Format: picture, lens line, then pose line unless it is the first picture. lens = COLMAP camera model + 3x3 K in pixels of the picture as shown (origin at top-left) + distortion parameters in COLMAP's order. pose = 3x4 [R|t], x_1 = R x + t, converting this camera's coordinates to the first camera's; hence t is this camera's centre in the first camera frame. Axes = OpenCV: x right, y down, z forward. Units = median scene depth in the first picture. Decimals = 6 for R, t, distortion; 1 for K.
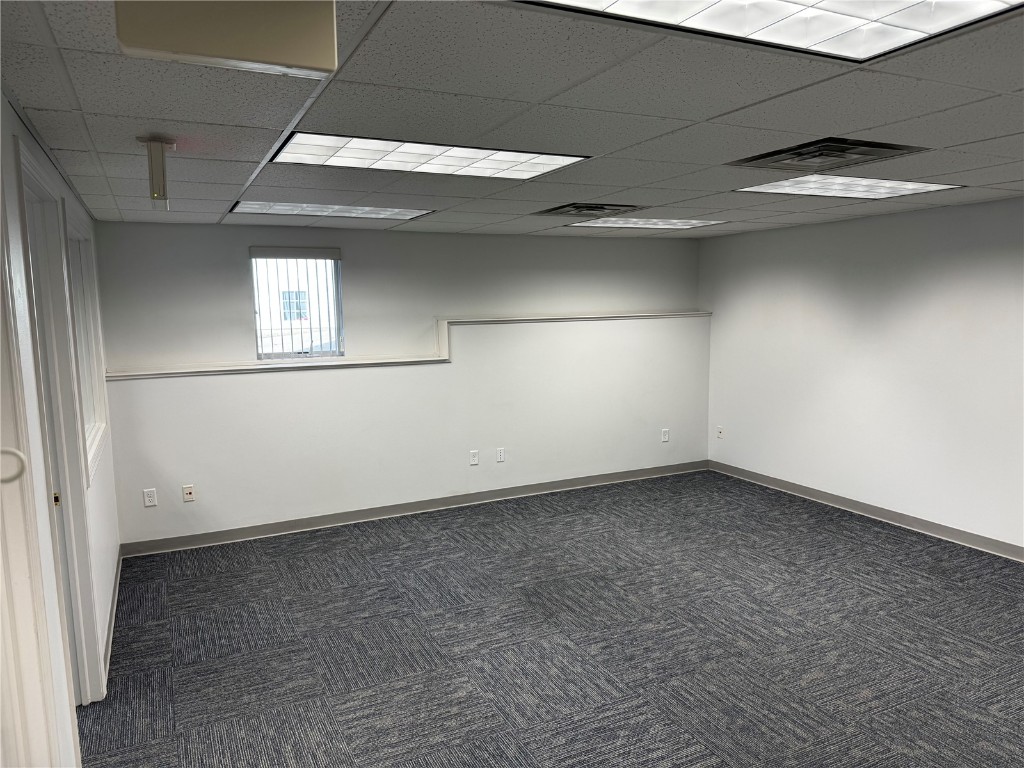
lens RADIAL K [[713.3, 0, 516.6], [0, 713.3, 374.5], [0, 0, 1]] dist [0.067700, -0.093324]
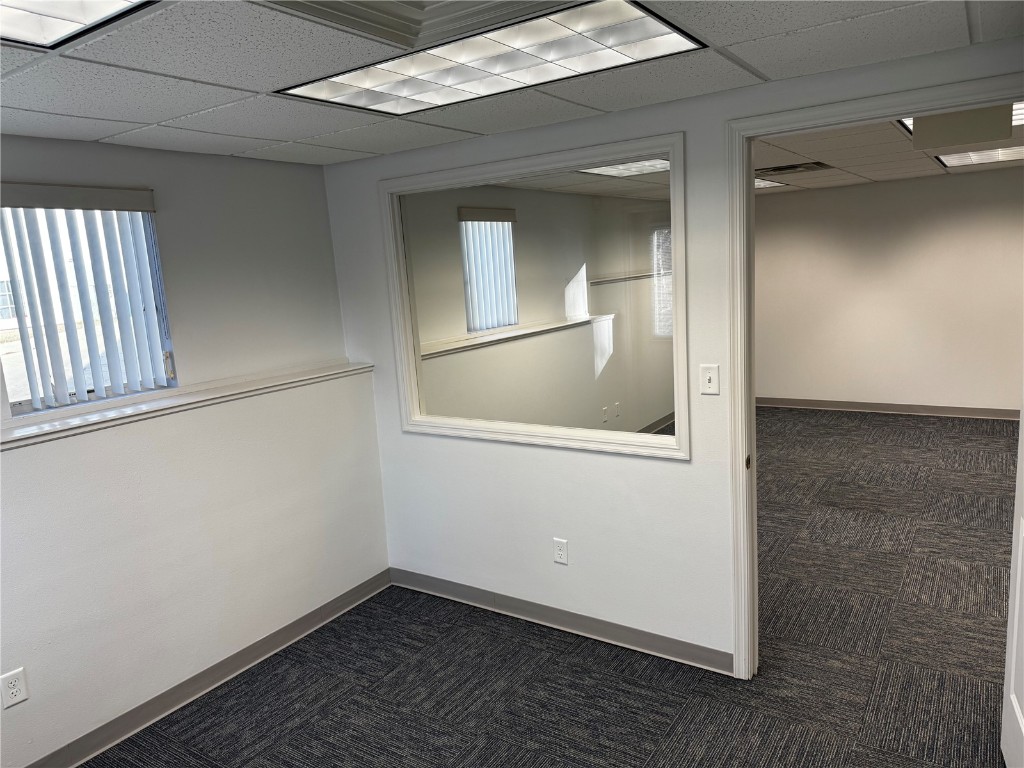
lens RADIAL K [[713.3, 0, 518.3], [0, 713.3, 387.4], [0, 0, 1]] dist [0.067700, -0.093324]
pose [[0.862270, -0.124888, 0.490809, -0.846815], [0.103176, 0.992113, 0.071182, -0.012260], [-0.495828, -0.010739, 0.868354, 0.216283]]
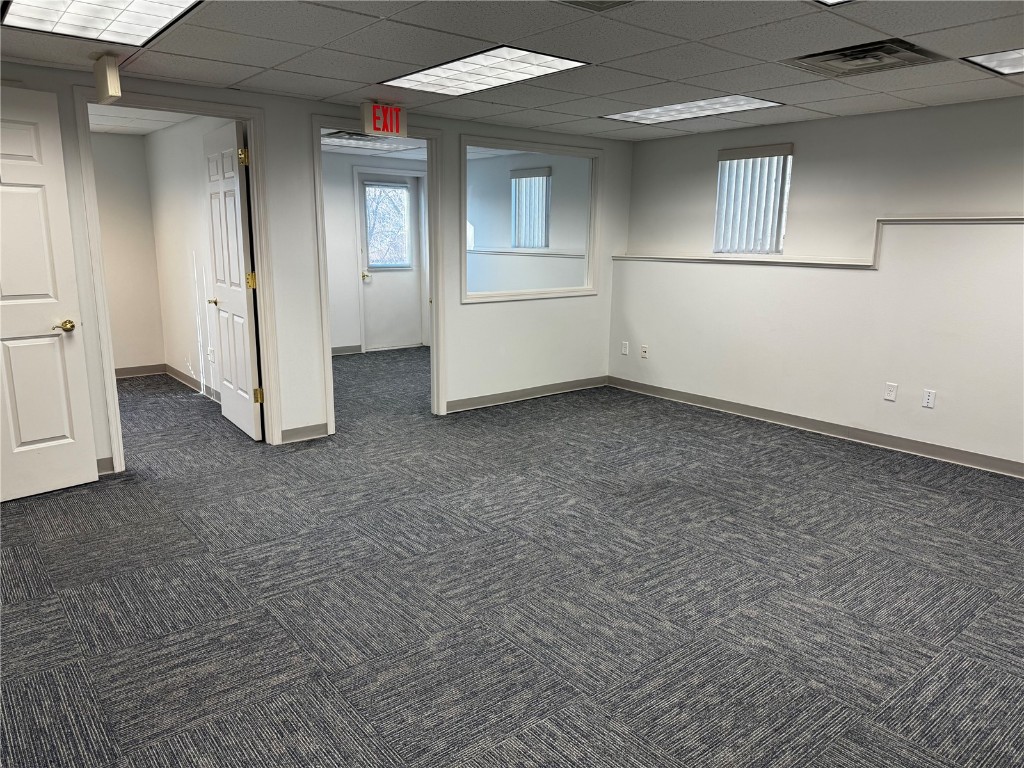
lens RADIAL K [[713.3, 0, 514.8], [0, 713.3, 391.8], [0, 0, 1]] dist [0.067700, -0.093324]
pose [[0.228720, 0.225920, -0.946915, 0.789018], [-0.118107, 0.971953, 0.203366, -0.000833], [0.966301, 0.065324, 0.248988, 0.482722]]
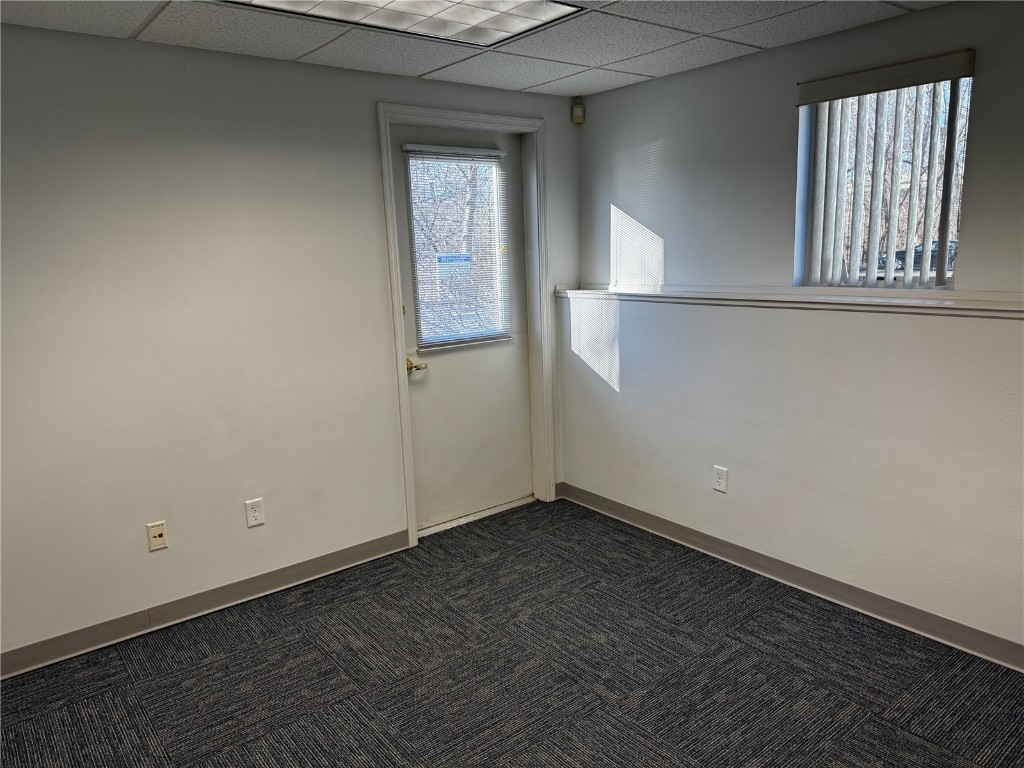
lens RADIAL K [[713.3, 0, 509.6], [0, 713.3, 384.7], [0, 0, 1]] dist [0.067700, -0.093324]
pose [[0.217503, 0.194540, -0.956476, -0.325319], [-0.075148, 0.980365, 0.182310, -0.002301], [0.973163, 0.032224, 0.227851, 0.475809]]
